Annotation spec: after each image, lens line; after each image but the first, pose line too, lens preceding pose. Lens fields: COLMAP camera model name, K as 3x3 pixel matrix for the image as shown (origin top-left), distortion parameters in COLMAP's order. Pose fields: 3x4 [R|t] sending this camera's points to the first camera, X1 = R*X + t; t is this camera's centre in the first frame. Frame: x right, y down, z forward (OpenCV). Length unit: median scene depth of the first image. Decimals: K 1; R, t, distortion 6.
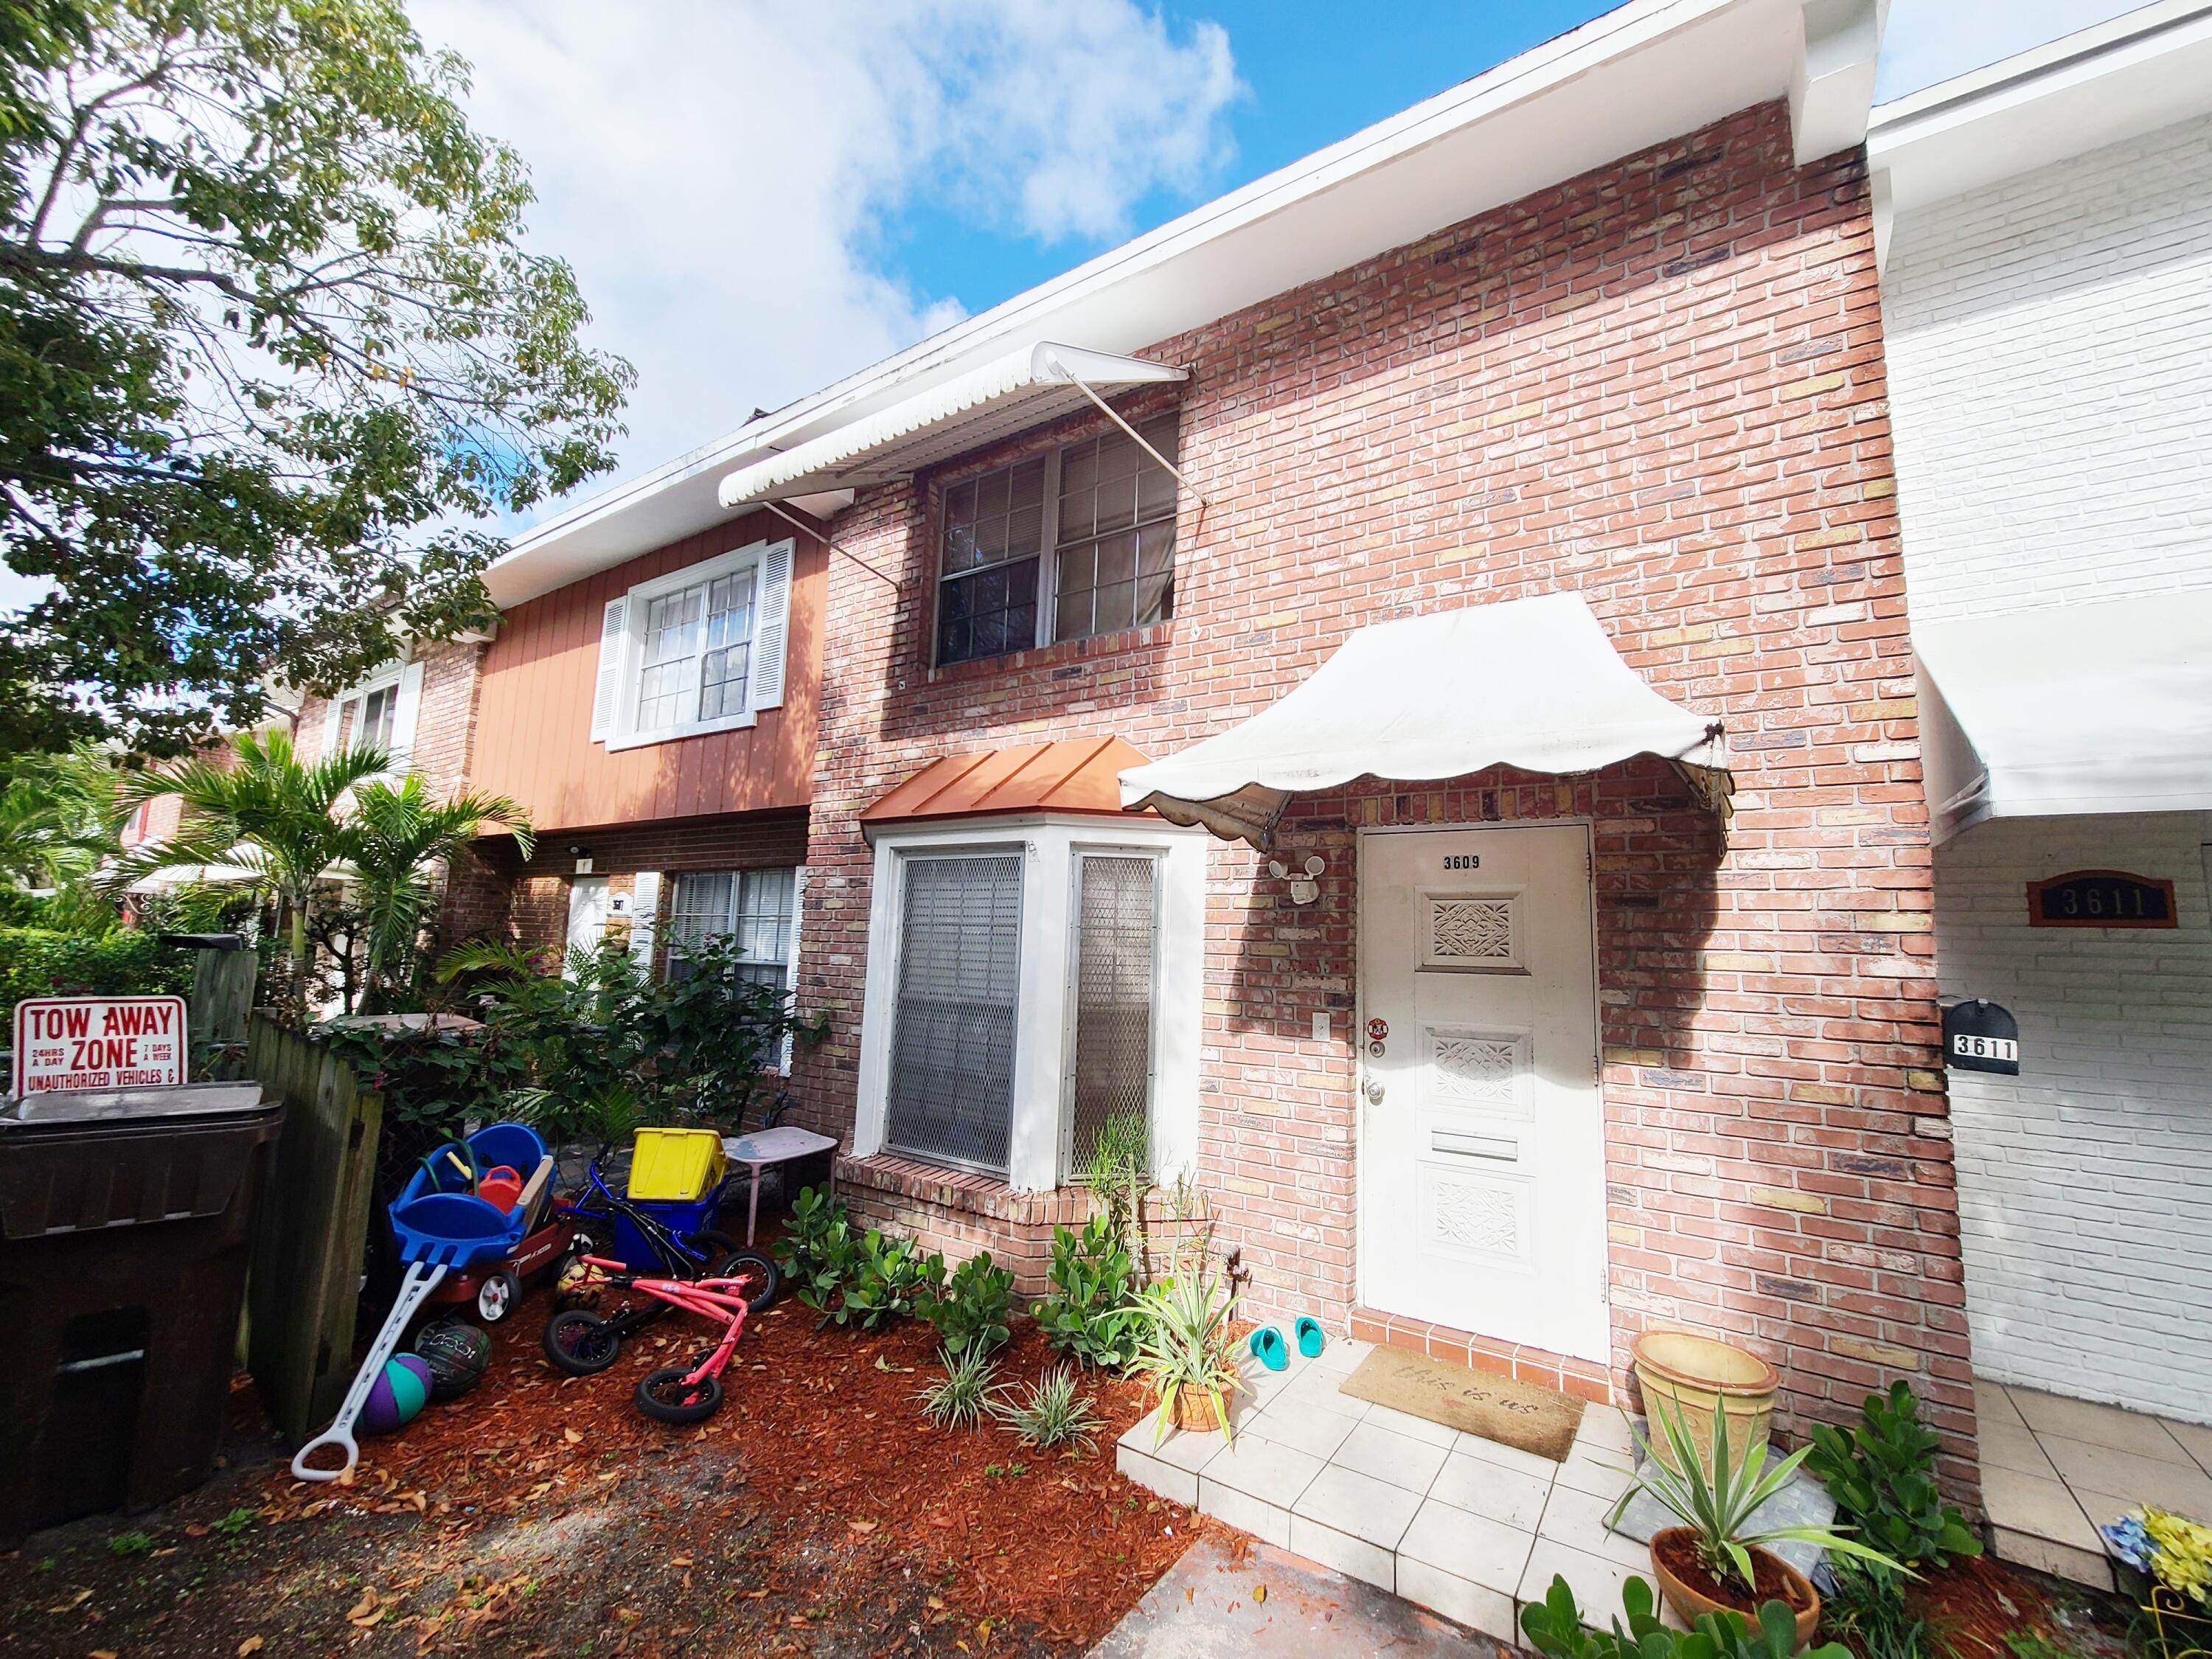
lens RADIAL K [[904.6, 0, 1110.0], [0, 904.6, 825.6], [0, 0, 1]] dist [-0.003175, -0.000692]
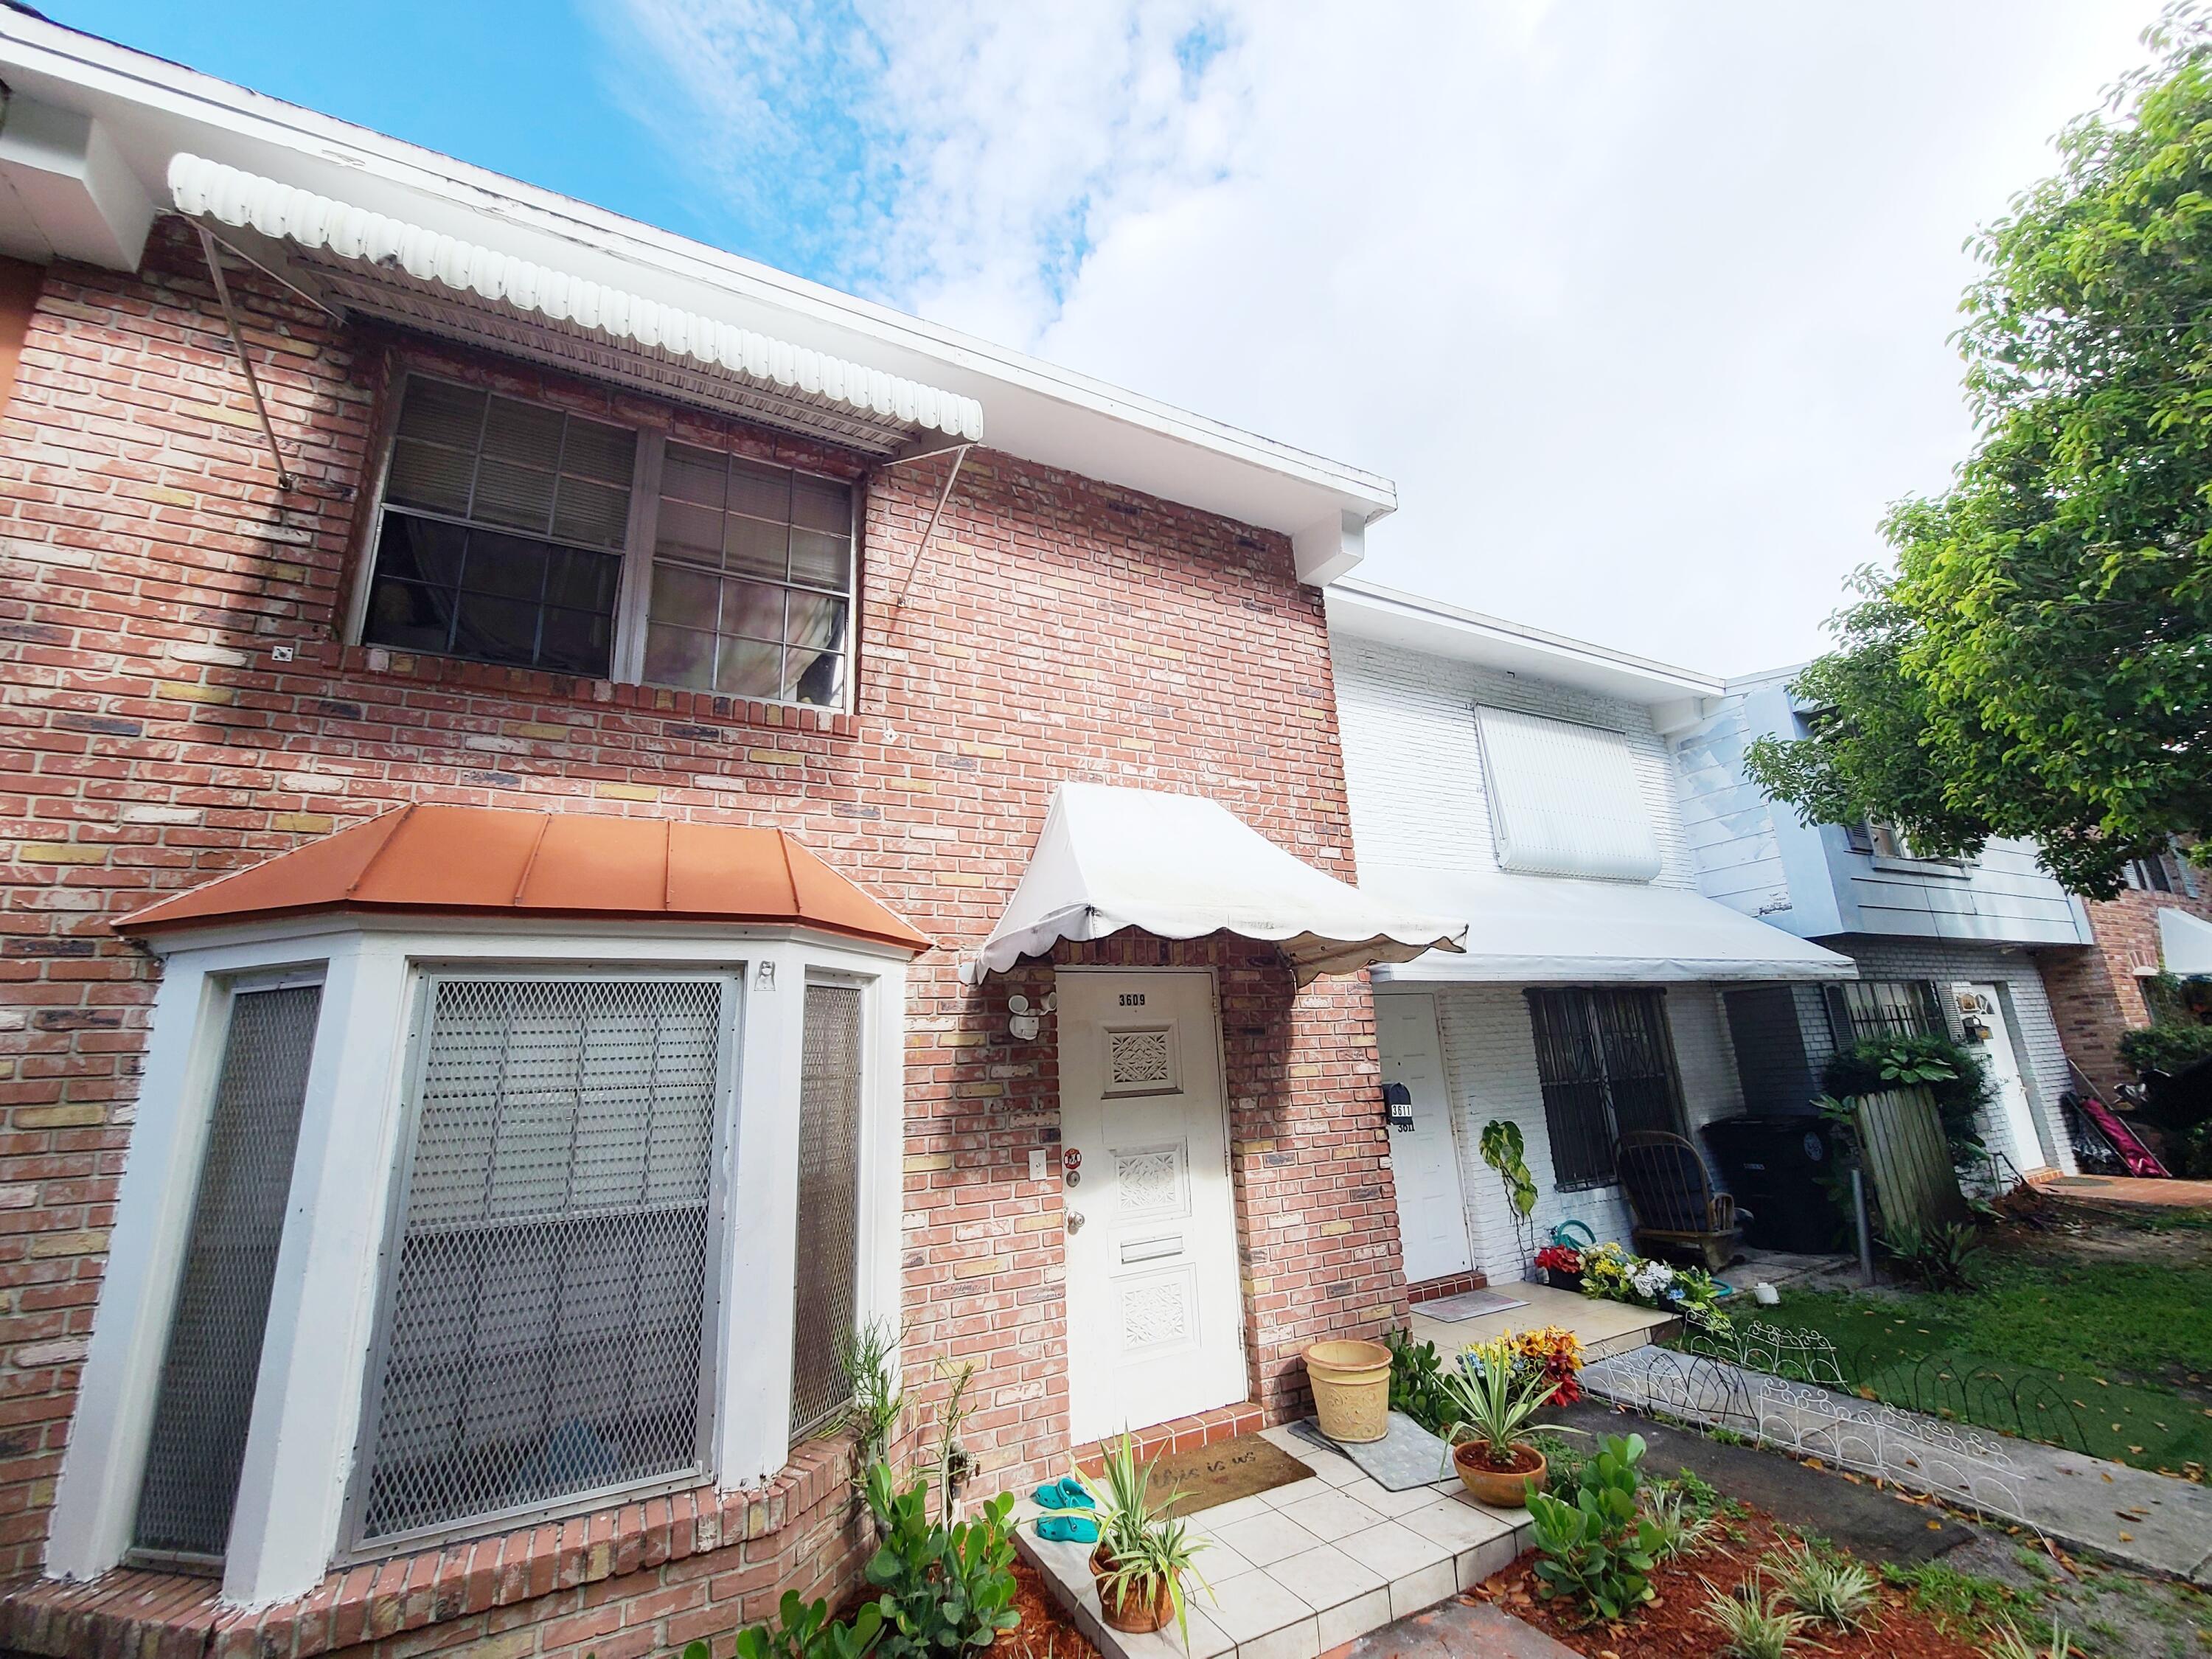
lens RADIAL K [[904.6, 0, 1106.2], [0, 904.6, 832.4], [0, 0, 1]] dist [-0.003175, -0.000692]
pose [[0.473973, 0.171938, 0.863590, -0.641406], [-0.054605, 0.984602, -0.166061, 0.021939], [-0.878845, 0.031552, 0.476063, 0.434635]]
